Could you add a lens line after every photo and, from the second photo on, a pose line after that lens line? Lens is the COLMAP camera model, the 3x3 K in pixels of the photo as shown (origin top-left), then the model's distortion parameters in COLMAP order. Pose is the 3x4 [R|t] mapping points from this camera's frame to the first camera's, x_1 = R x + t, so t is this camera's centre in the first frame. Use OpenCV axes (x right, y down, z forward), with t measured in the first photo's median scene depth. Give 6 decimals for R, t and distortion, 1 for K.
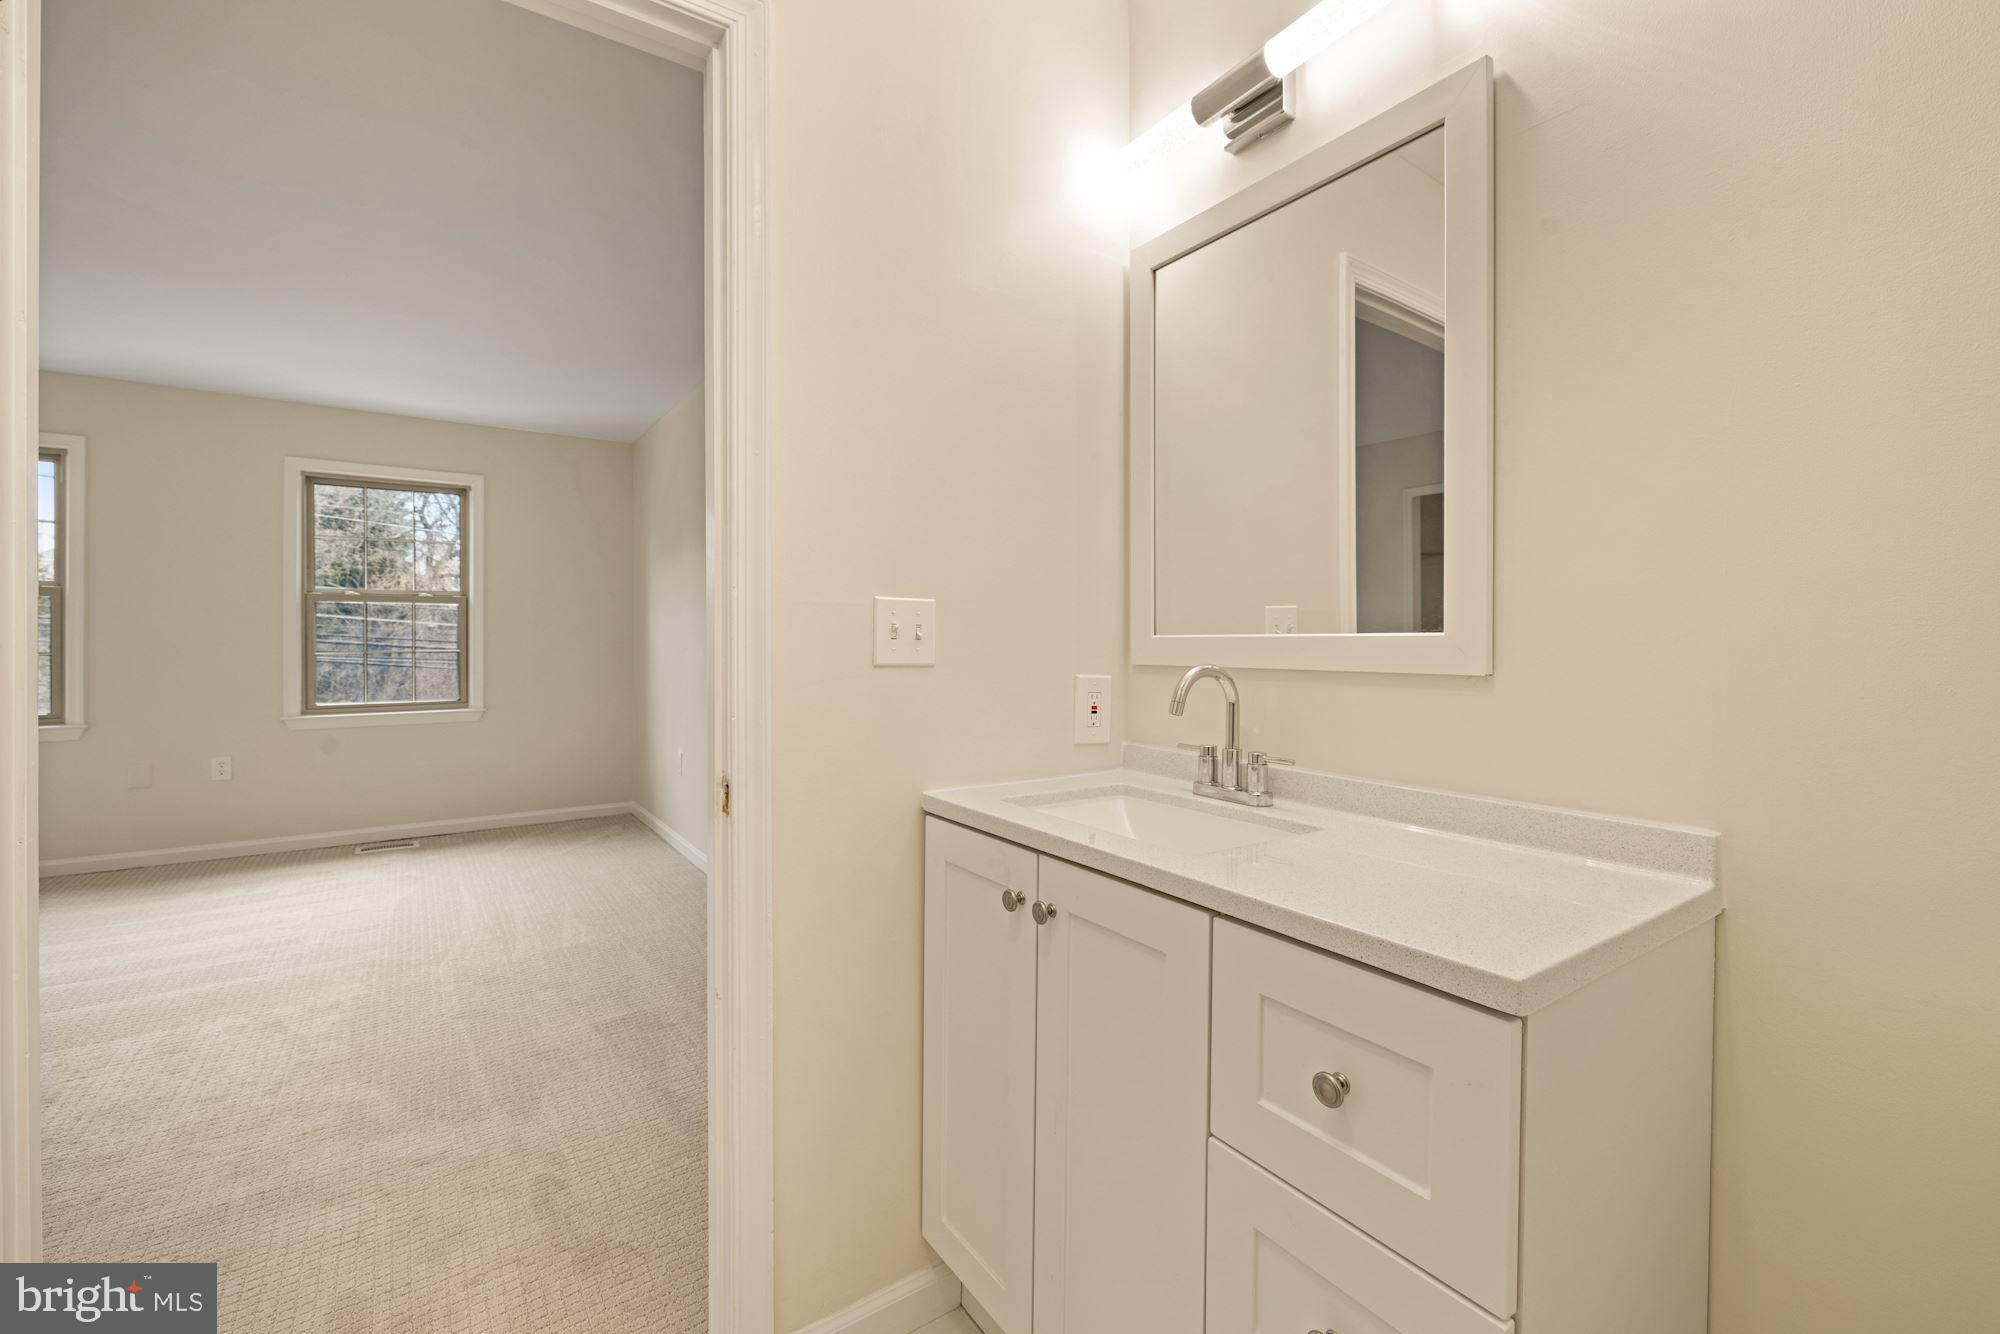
lens RADIAL K [[837.5, 0, 990.7], [0, 837.5, 646.8], [0, 0, 1]] dist [-0.001768, 0.000228]
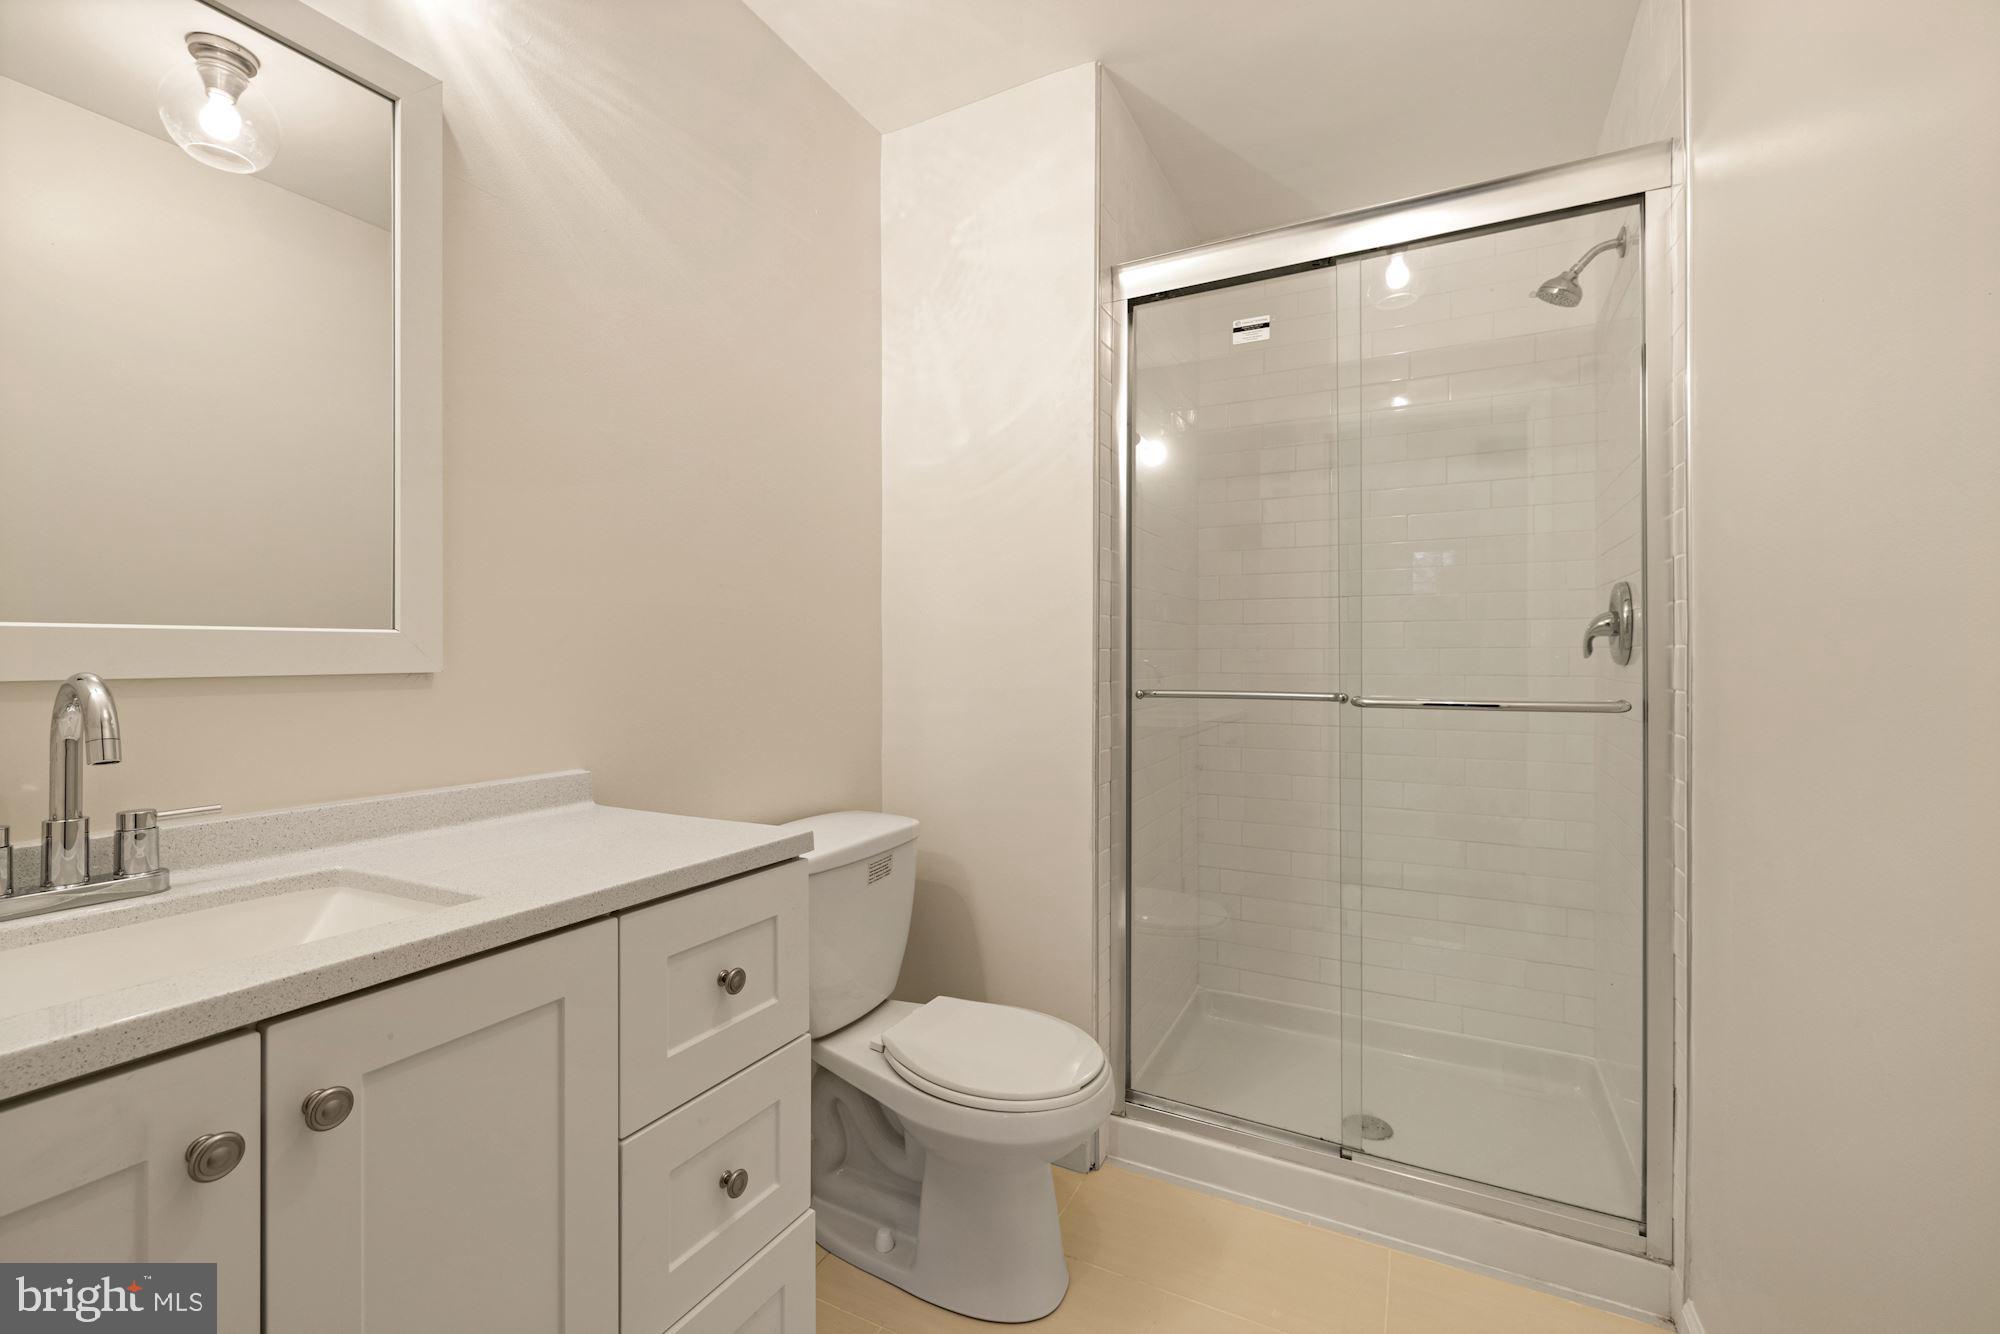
lens RADIAL K [[837.5, 0, 990.7], [0, 837.5, 646.8], [0, 0, 1]] dist [-0.001768, 0.000228]
pose [[-0.462782, 0.002137, 0.886469, -0.659404], [0.003789, 0.999993, -0.000433, 0.005126], [-0.886464, 0.003159, -0.462787, 0.872320]]
